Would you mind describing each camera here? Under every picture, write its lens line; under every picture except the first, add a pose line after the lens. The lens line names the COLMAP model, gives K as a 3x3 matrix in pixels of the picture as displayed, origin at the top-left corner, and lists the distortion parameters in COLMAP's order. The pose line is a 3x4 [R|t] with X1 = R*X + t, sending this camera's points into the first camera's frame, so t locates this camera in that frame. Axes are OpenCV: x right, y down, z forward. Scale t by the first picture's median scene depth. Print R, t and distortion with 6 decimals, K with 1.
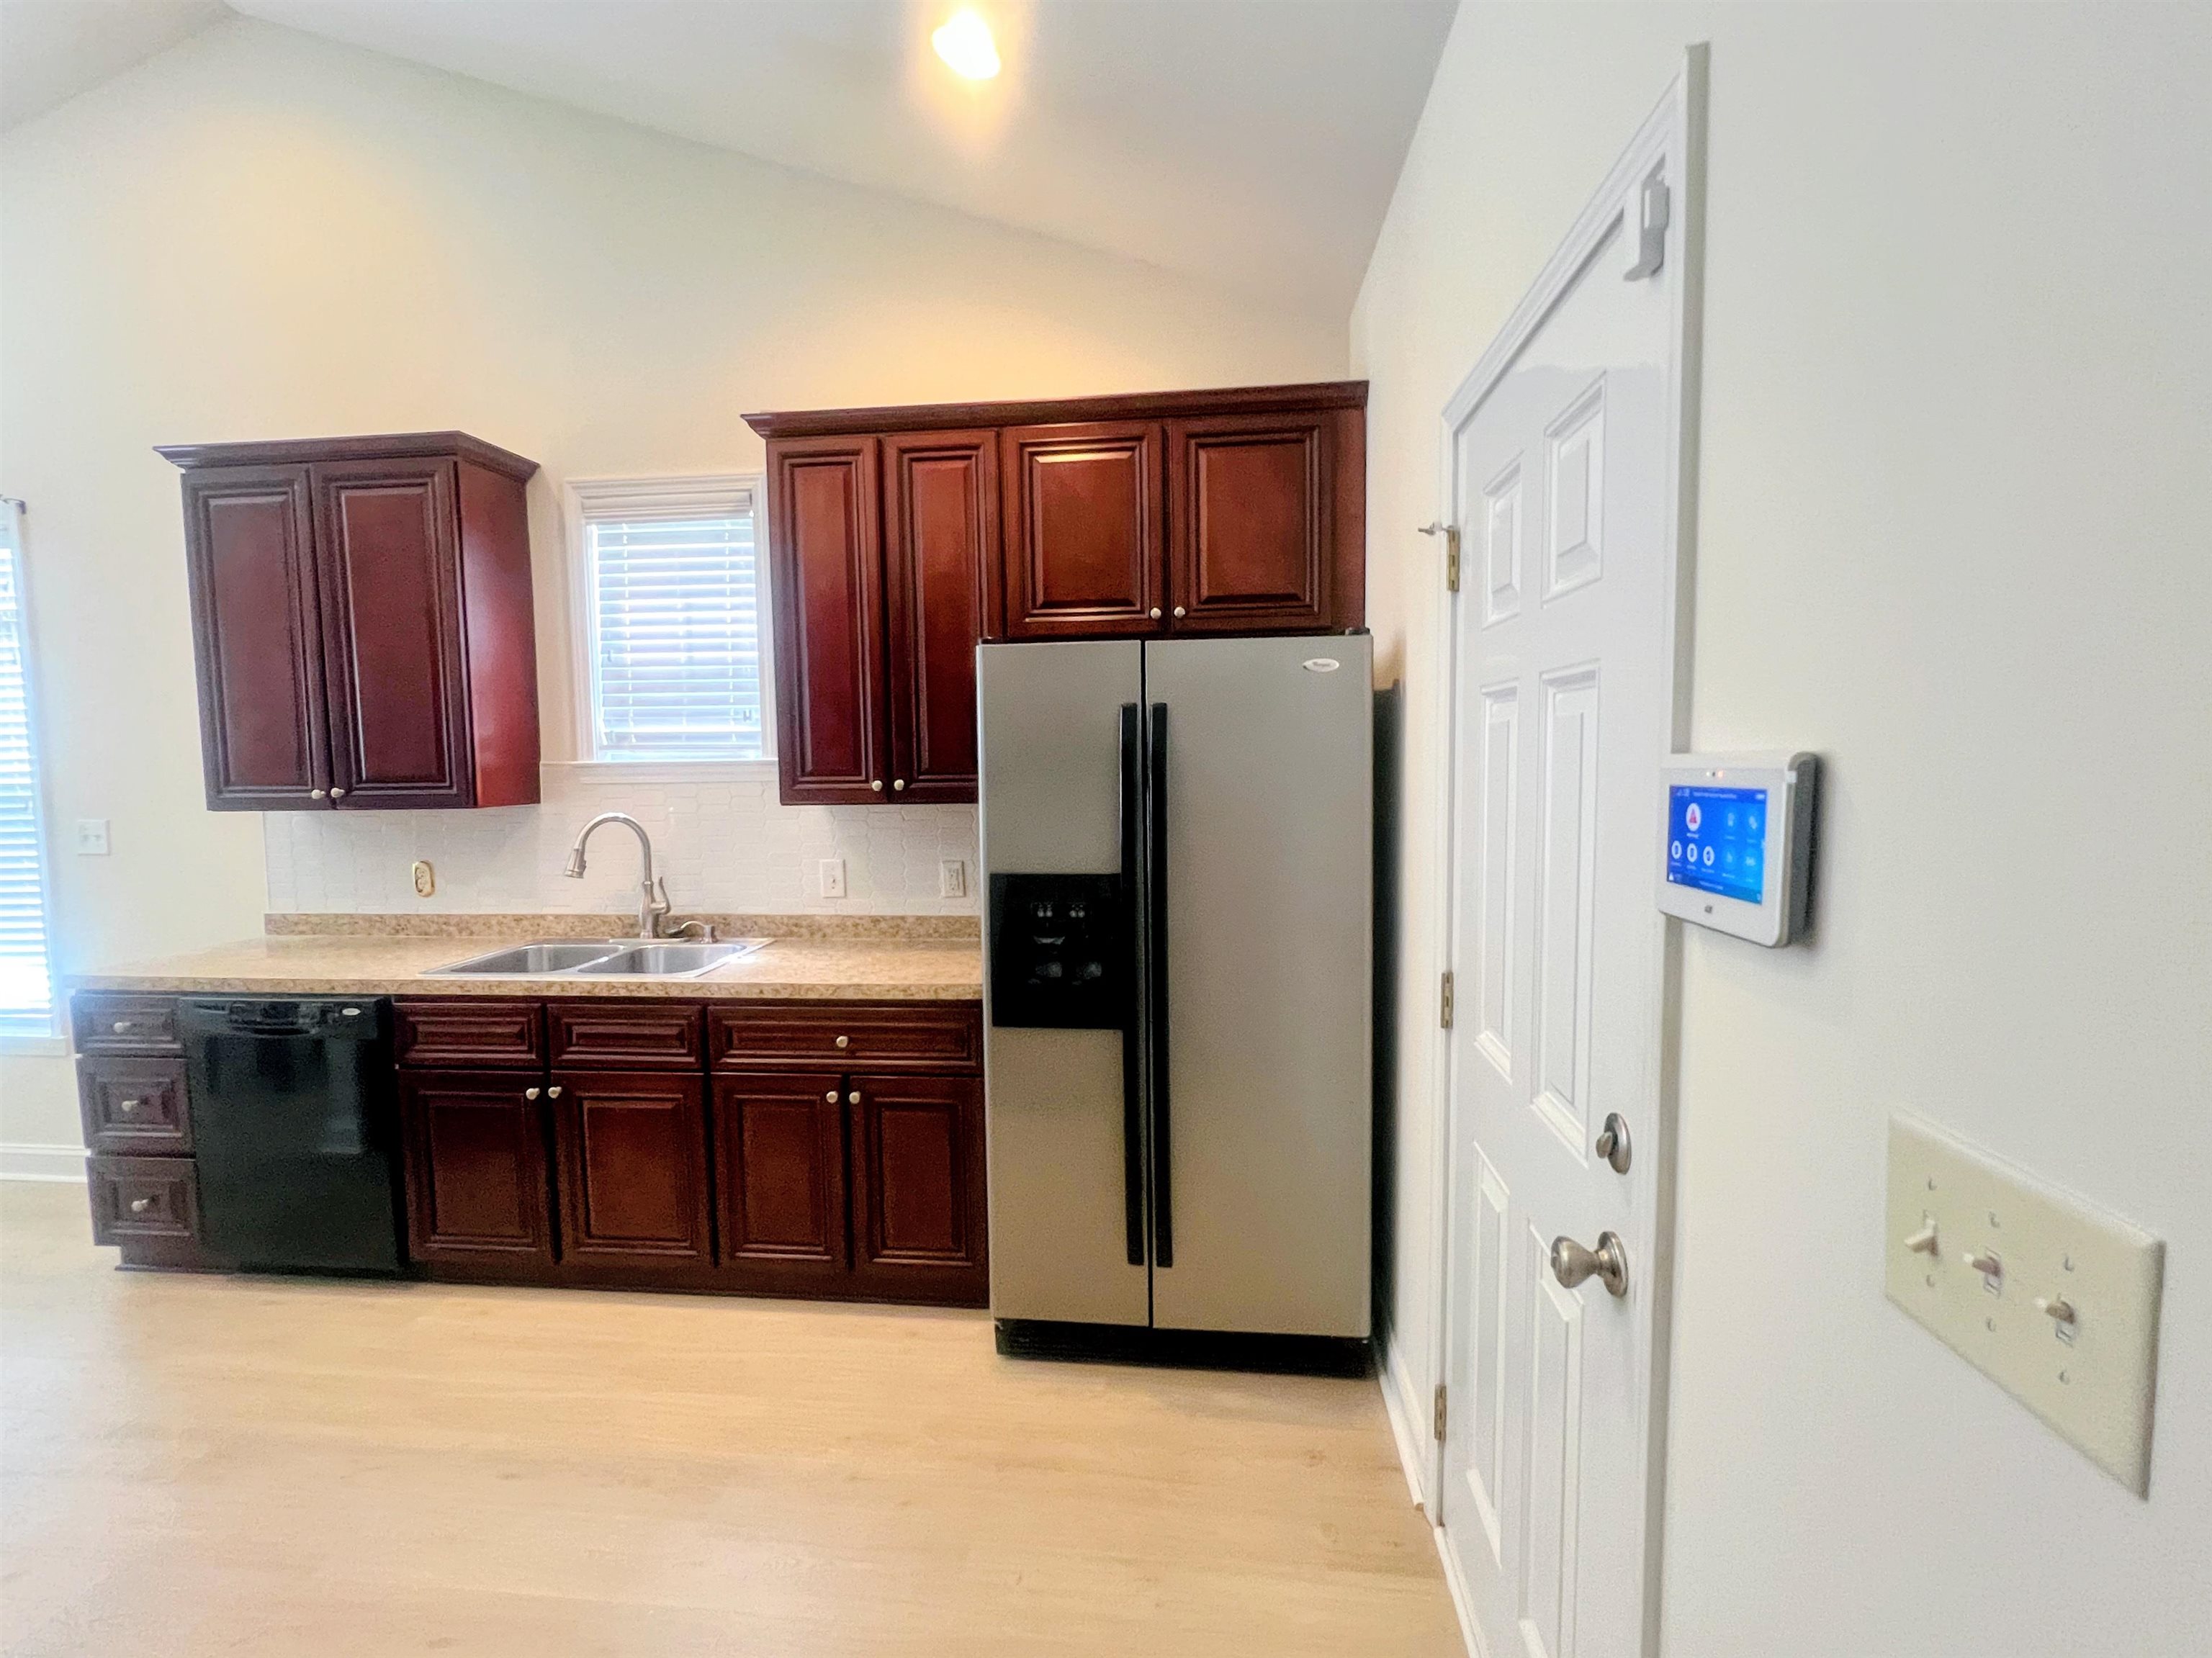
lens RADIAL K [[1083.2, 0, 1111.7], [0, 1083.2, 837.7], [0, 0, 1]] dist [0.000827, 0.000174]
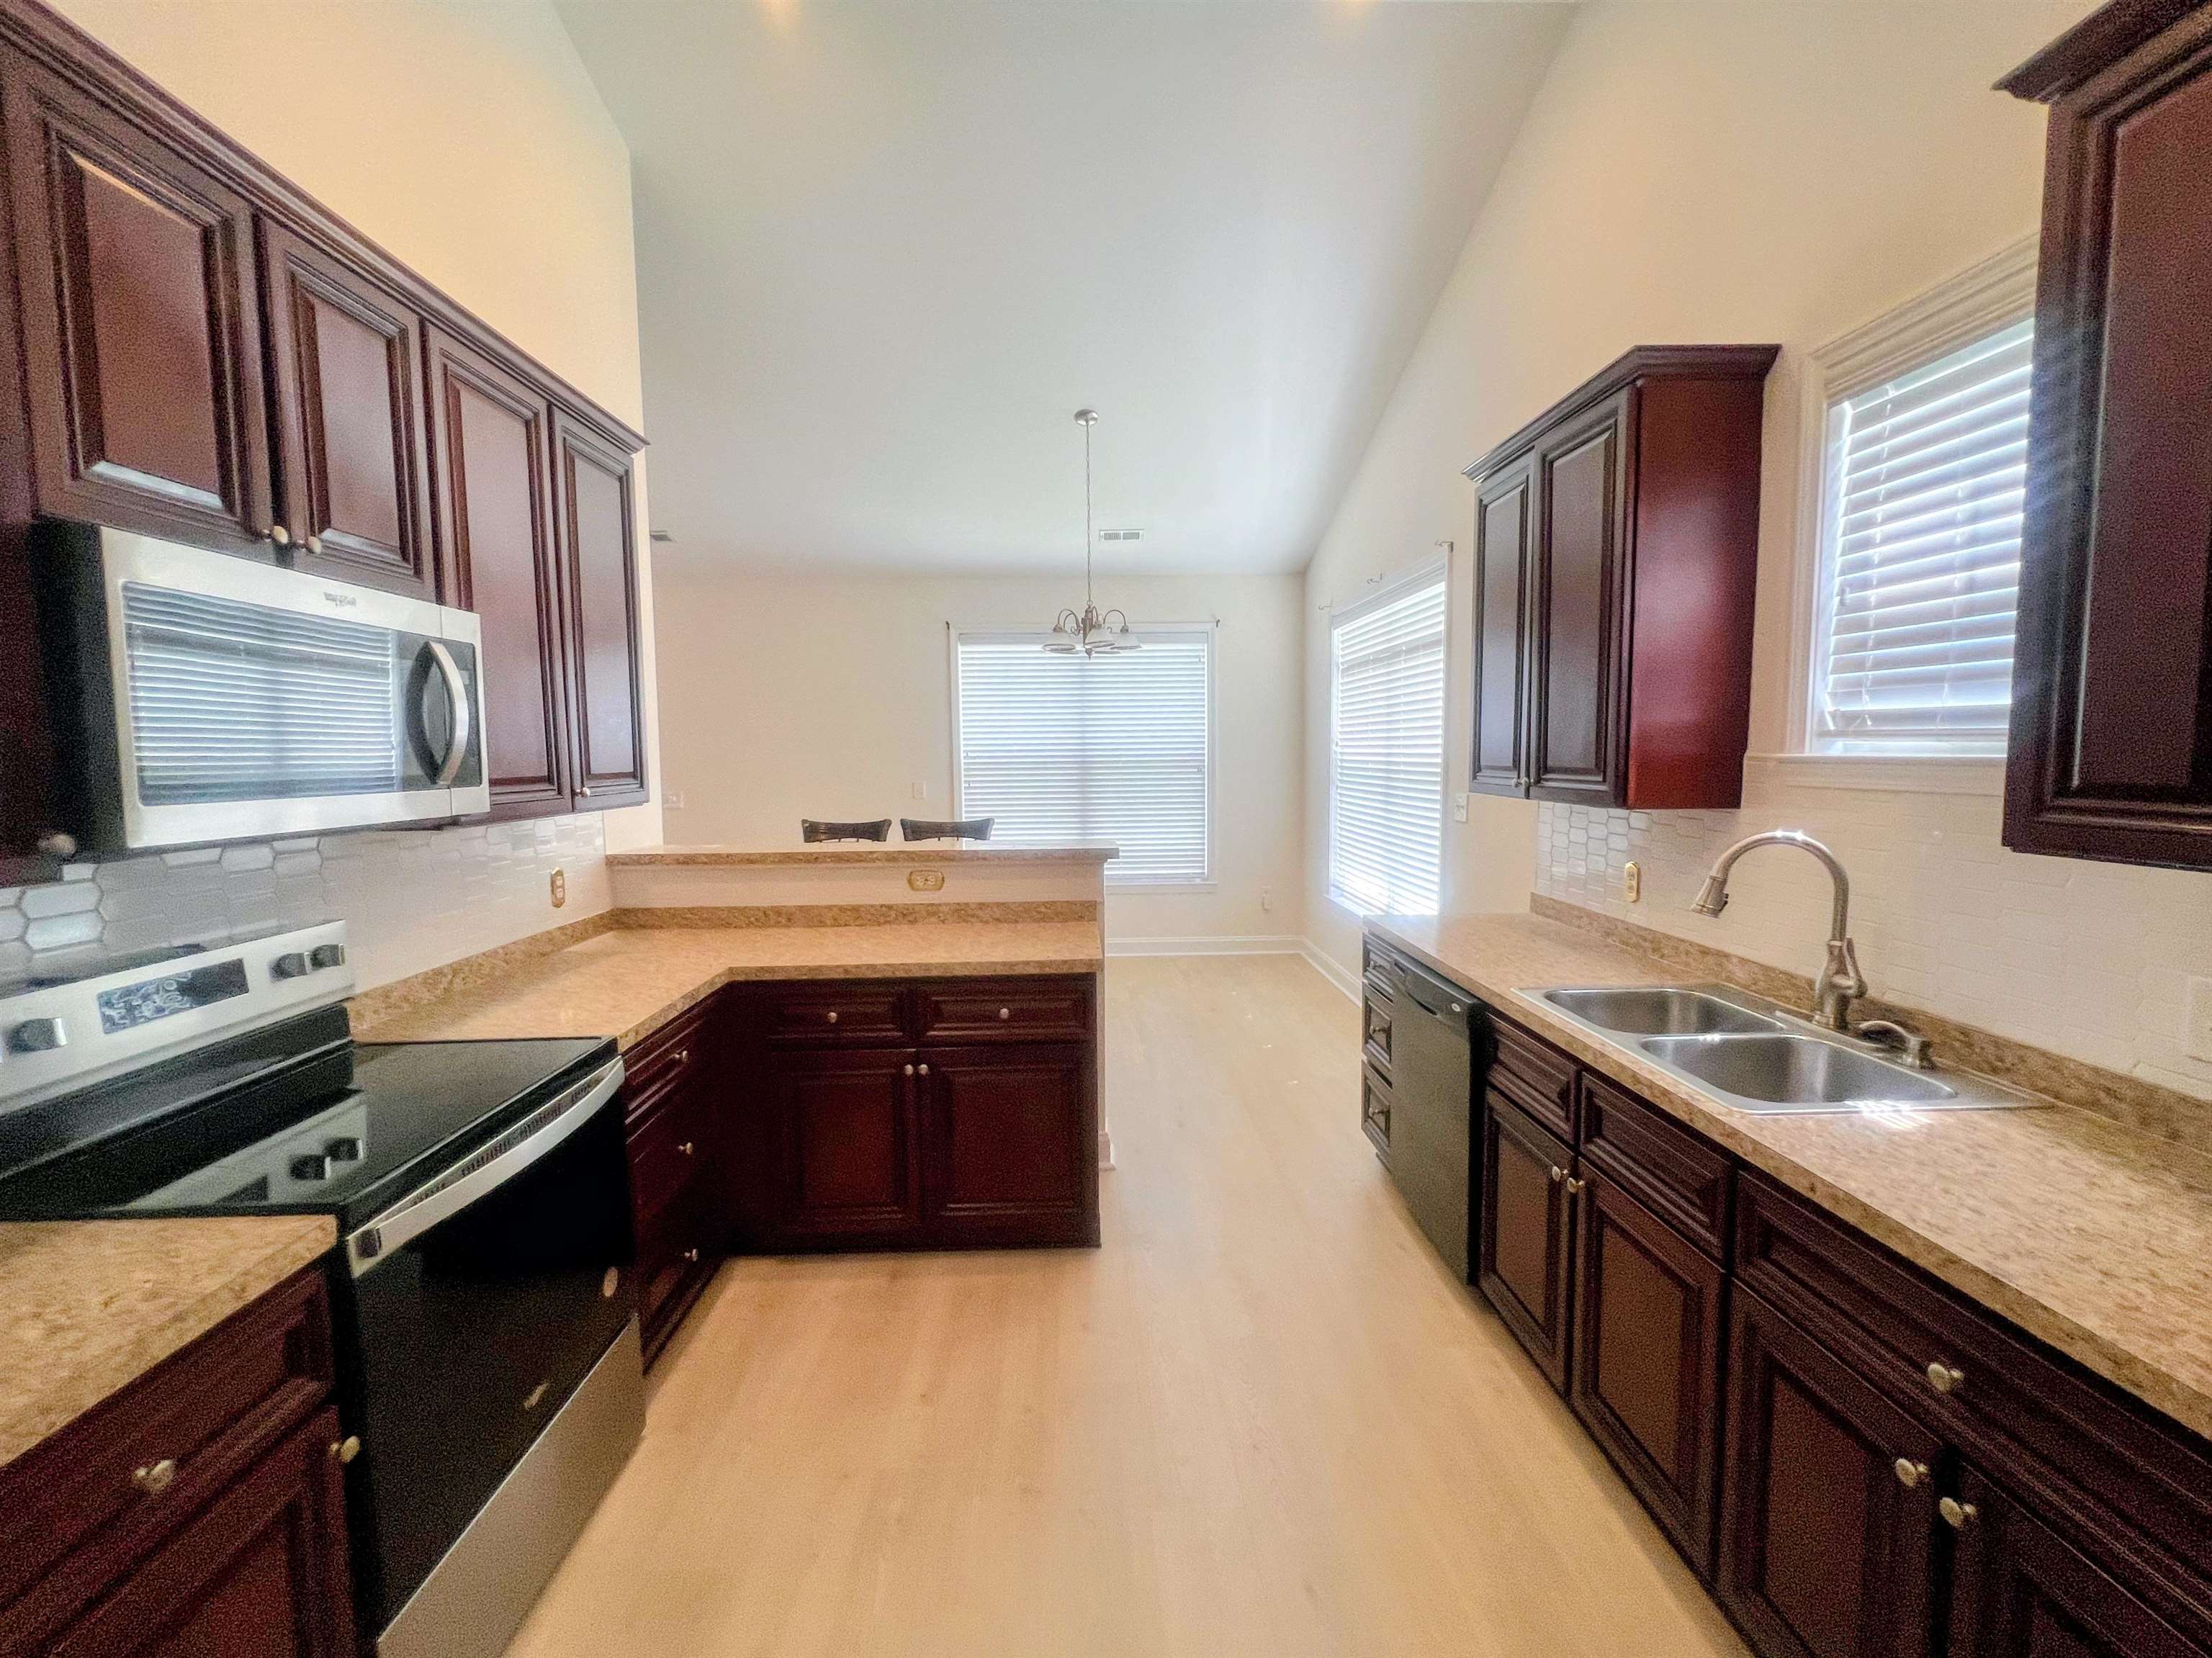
lens RADIAL K [[920.3, 0, 1044.1], [0, 920.3, 825.7], [0, 0, 1]] dist [0.003299, -0.000386]
pose [[0.086612, 0.091381, -0.992042, 0.073250], [-0.060534, 0.994427, 0.086316, -0.047332], [0.994401, 0.052576, 0.091661, 0.469943]]
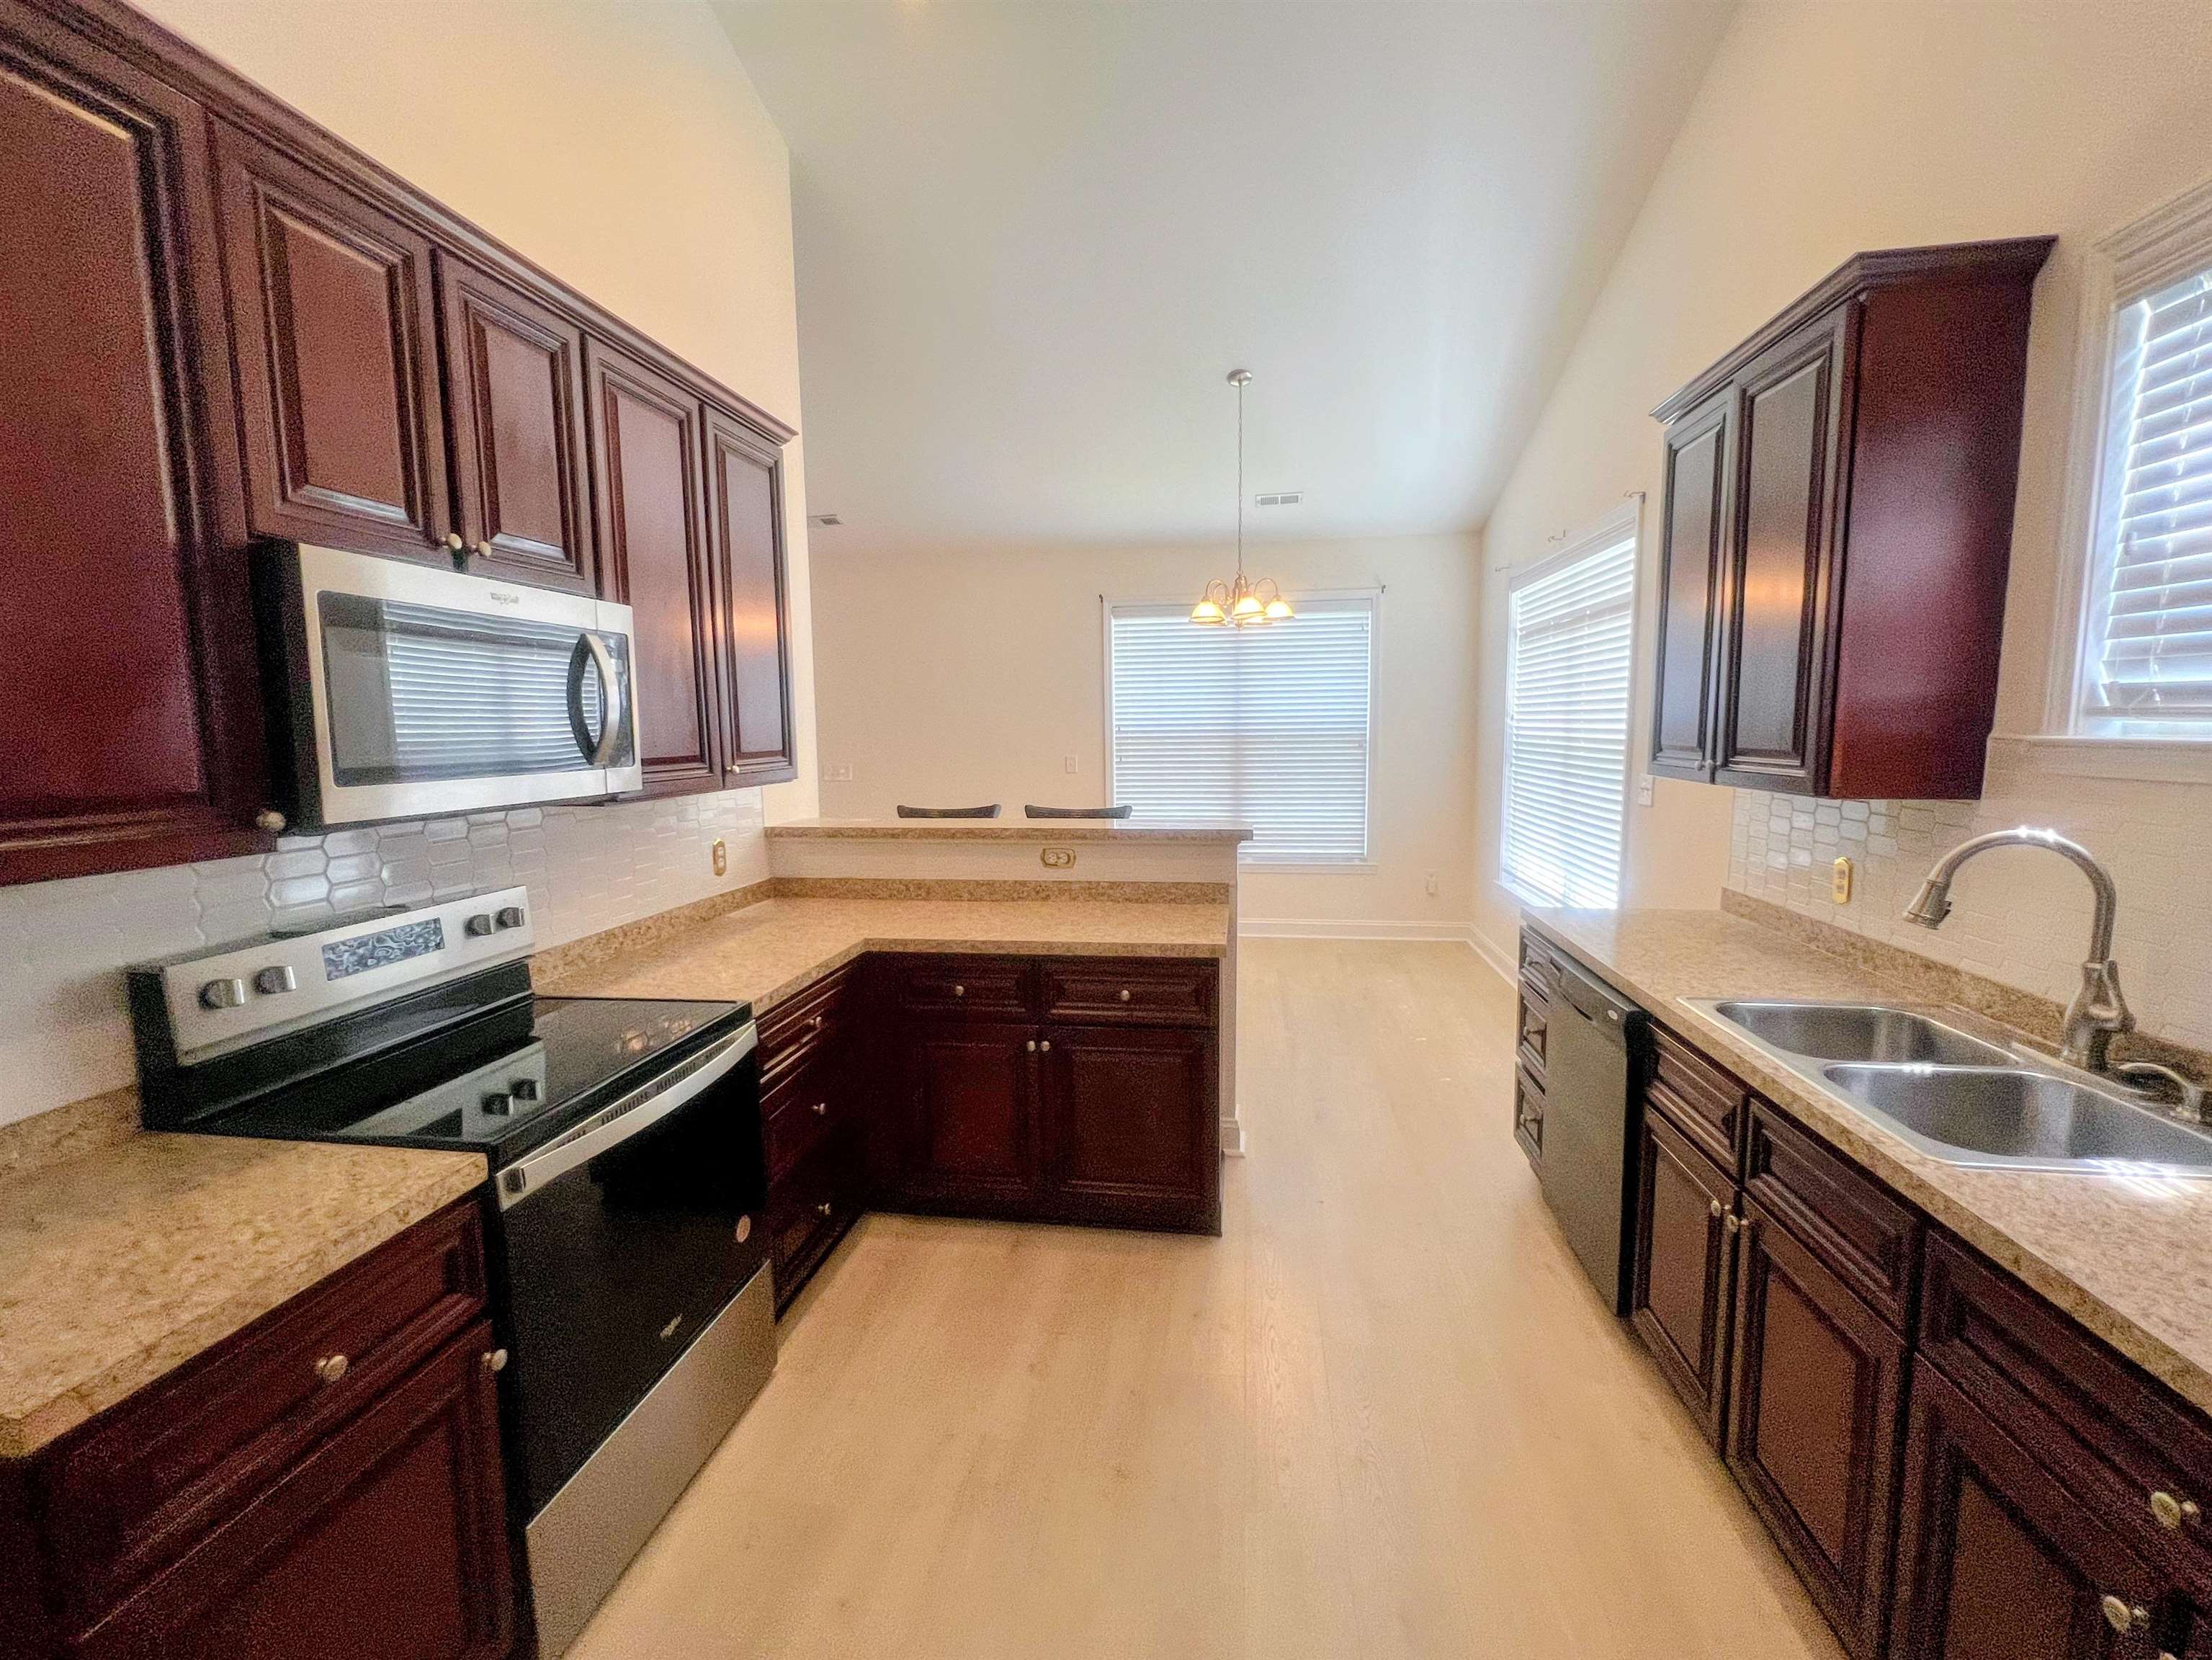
lens RADIAL K [[920.5, 0, 1049.3], [0, 920.5, 825.3], [0, 0, 1]] dist [0.003299, -0.000386]
pose [[-0.088606, 0.121237, -0.988661, 0.064493], [-0.054571, 0.990483, 0.126352, -0.057158], [0.994571, 0.065148, -0.081146, 0.511636]]
